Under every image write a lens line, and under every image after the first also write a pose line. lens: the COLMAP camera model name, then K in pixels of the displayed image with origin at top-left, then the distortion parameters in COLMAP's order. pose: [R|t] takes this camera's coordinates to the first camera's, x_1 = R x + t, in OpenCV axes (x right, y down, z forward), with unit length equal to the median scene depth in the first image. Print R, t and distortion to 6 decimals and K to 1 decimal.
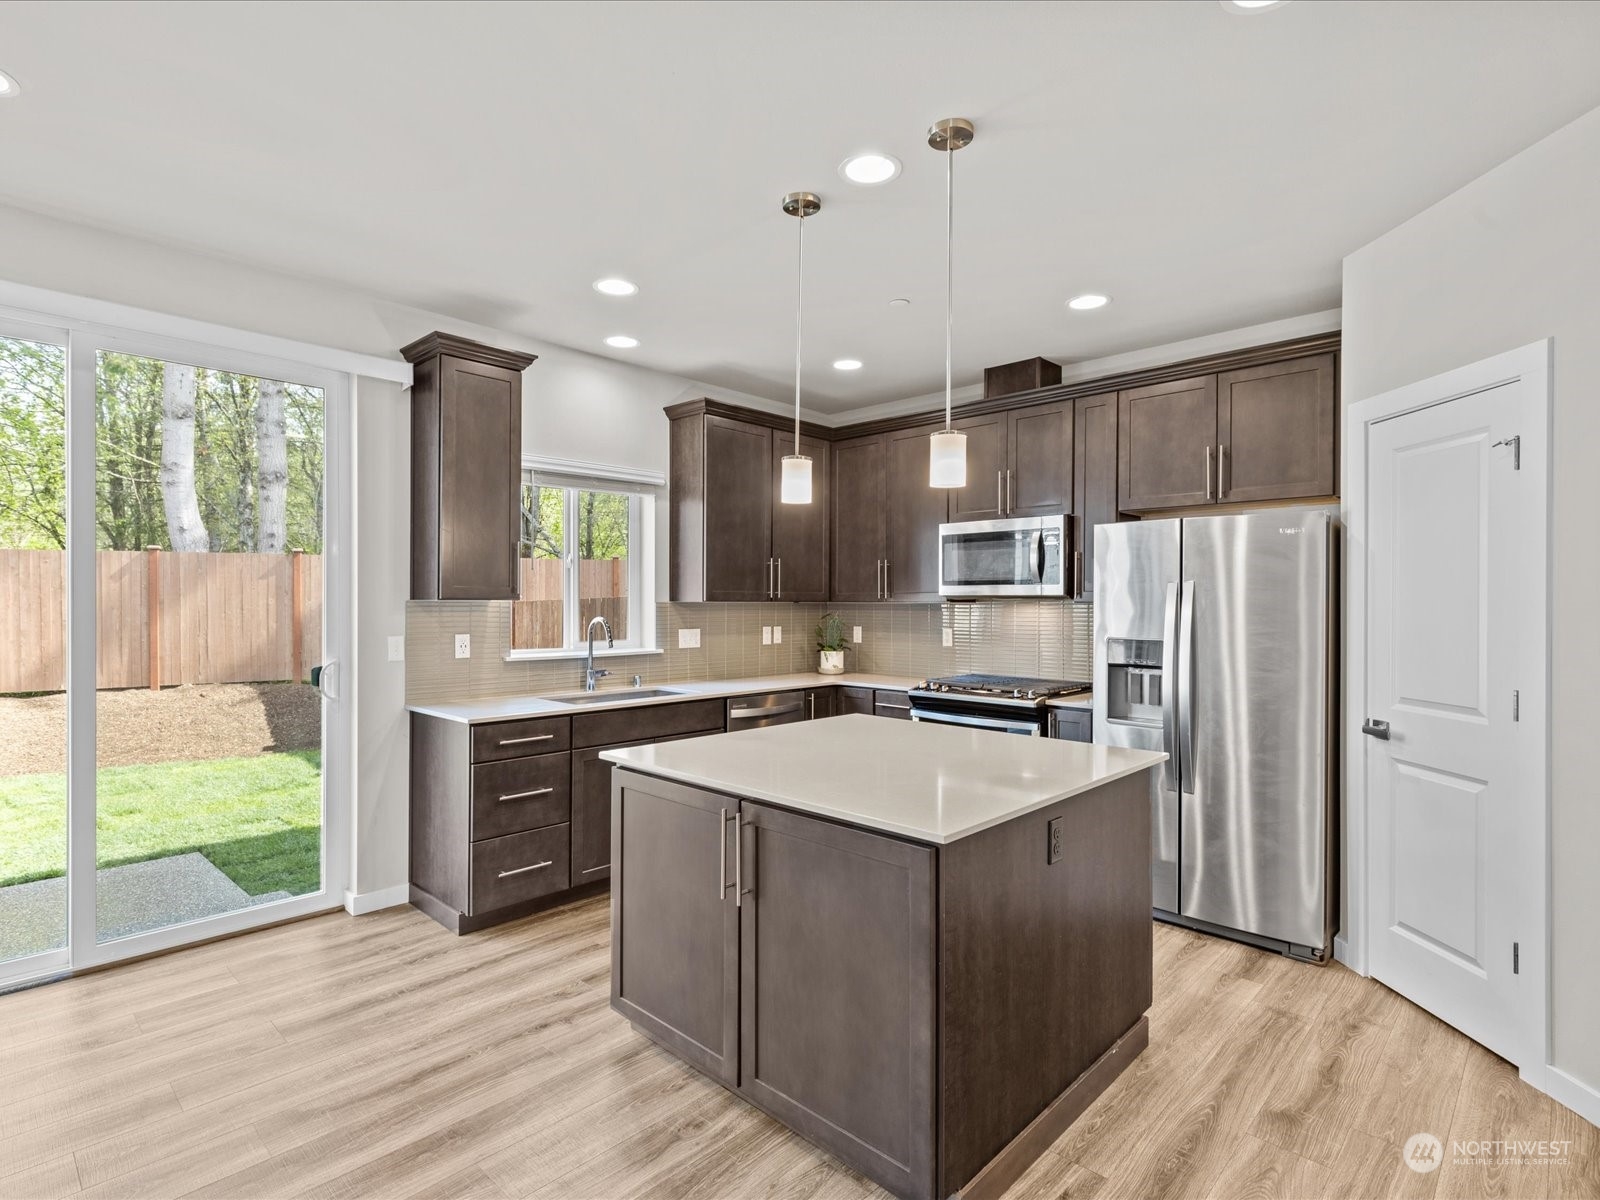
lens RADIAL K [[807.1, 0, 793.5], [0, 807.1, 603.8], [0, 0, 1]] dist [0.006899, -0.000833]
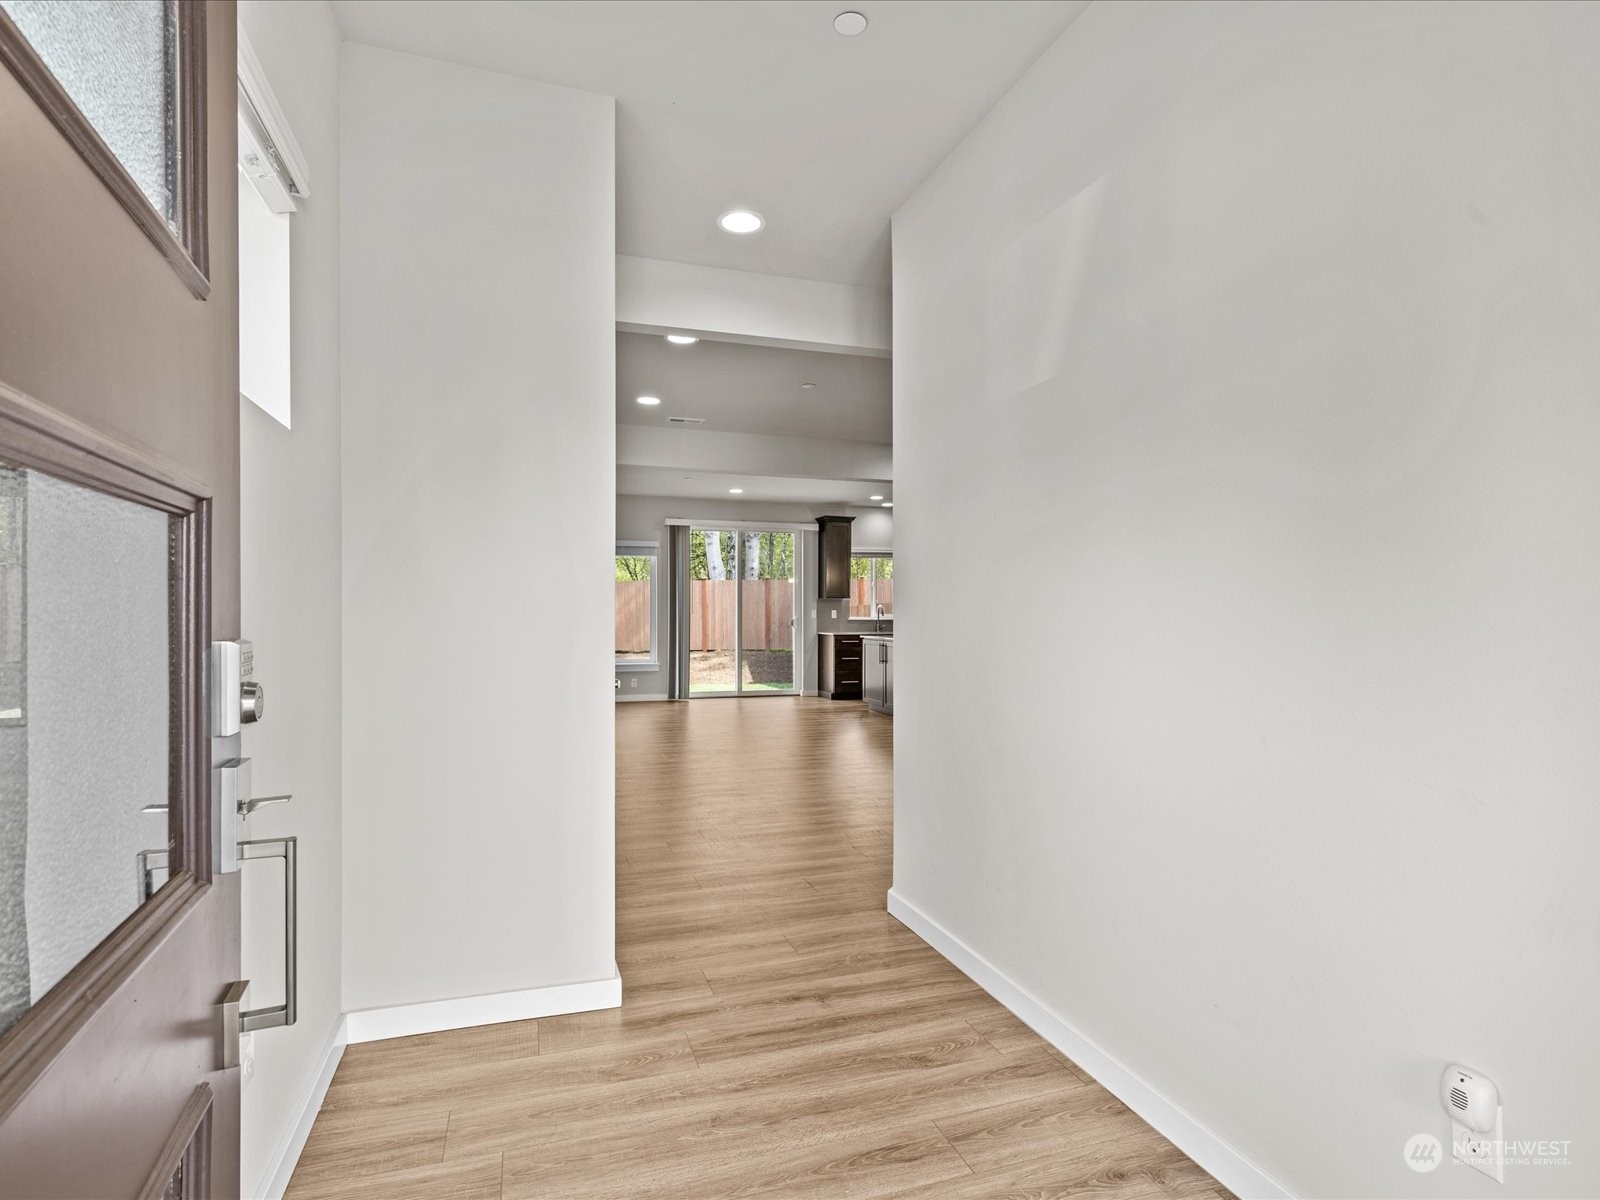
lens RADIAL K [[796.9, 0, 788.3], [0, 796.9, 601.1], [0, 0, 1]] dist [0.001175, -0.000636]
pose [[0.884696, -0.008020, -0.466099, 0.836109], [0.002078, 0.999910, -0.013261, 0.044168], [0.466164, 0.010764, 0.884633, -1.728003]]
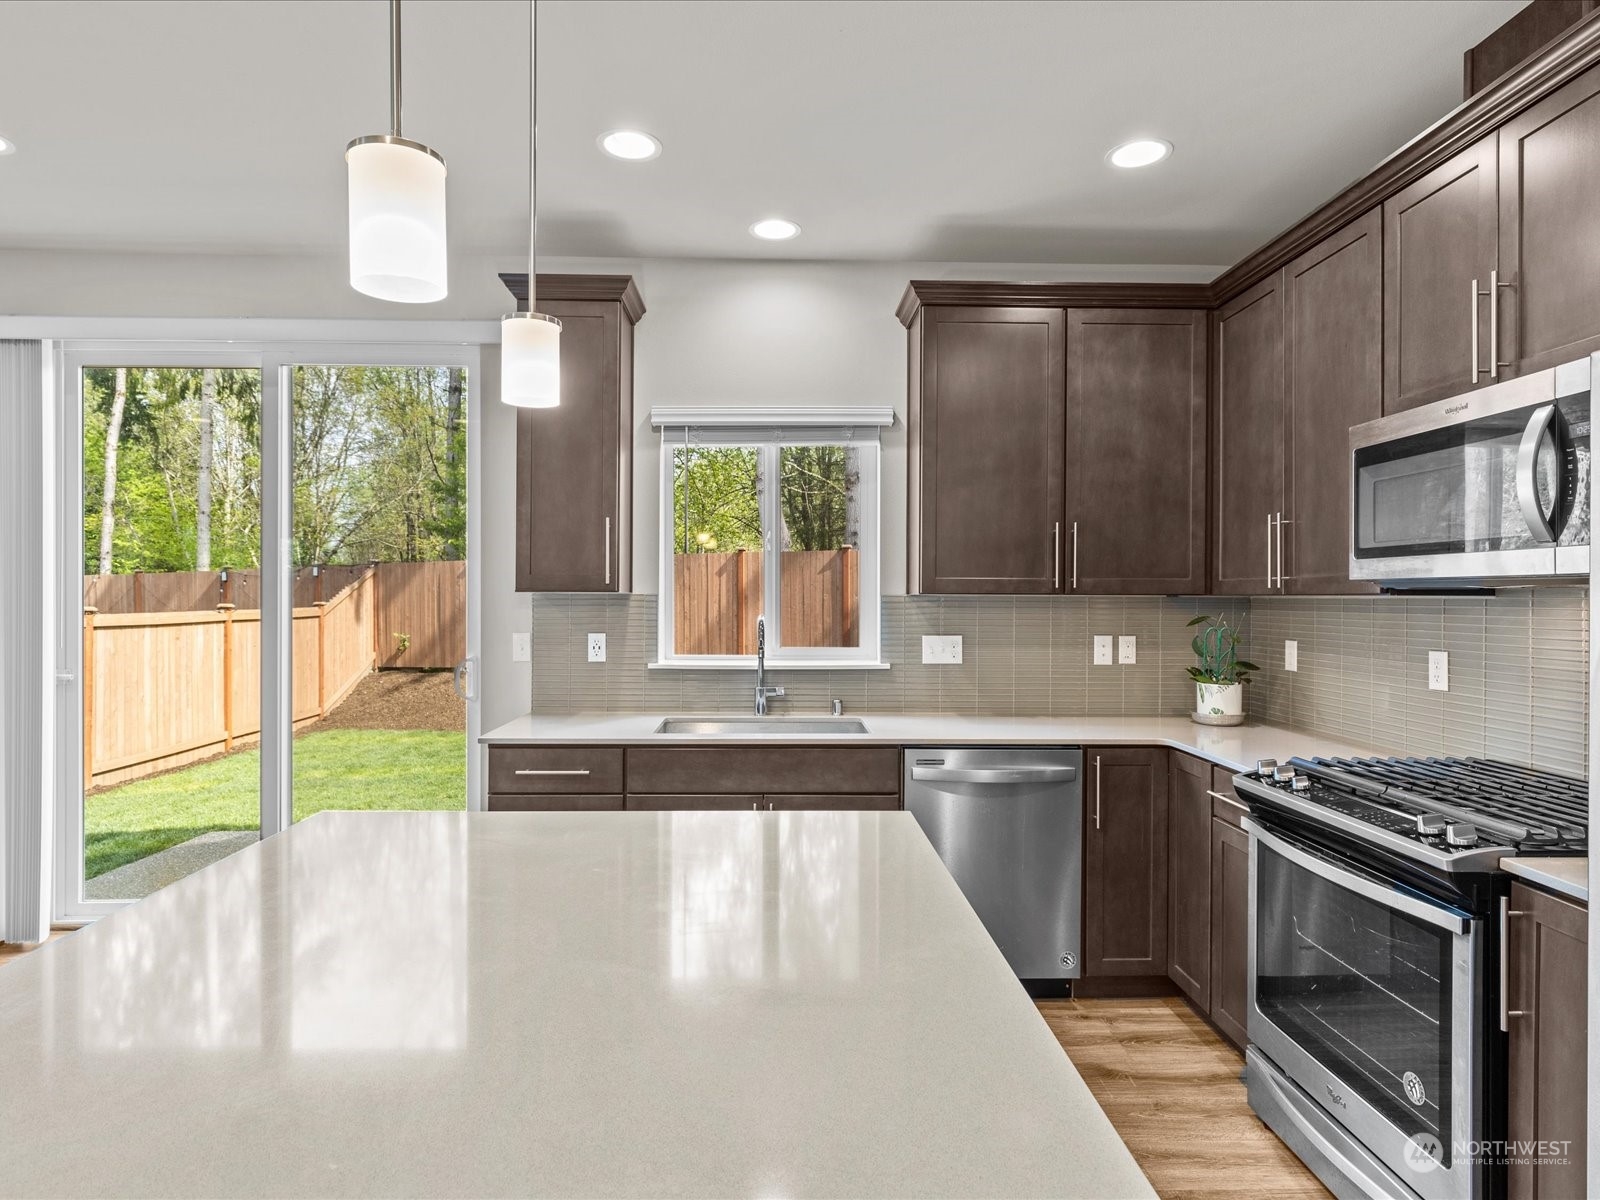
lens RADIAL K [[887.5, 0, 790.6], [0, 887.5, 600.0], [0, 0, 1]] dist [0.000169, -0.001075]
pose [[0.709612, 0.003157, -0.704585, 0.390238], [-0.003342, 0.999994, 0.001115, 0.001775], [0.704585, 0.001563, 0.709618, 0.509419]]
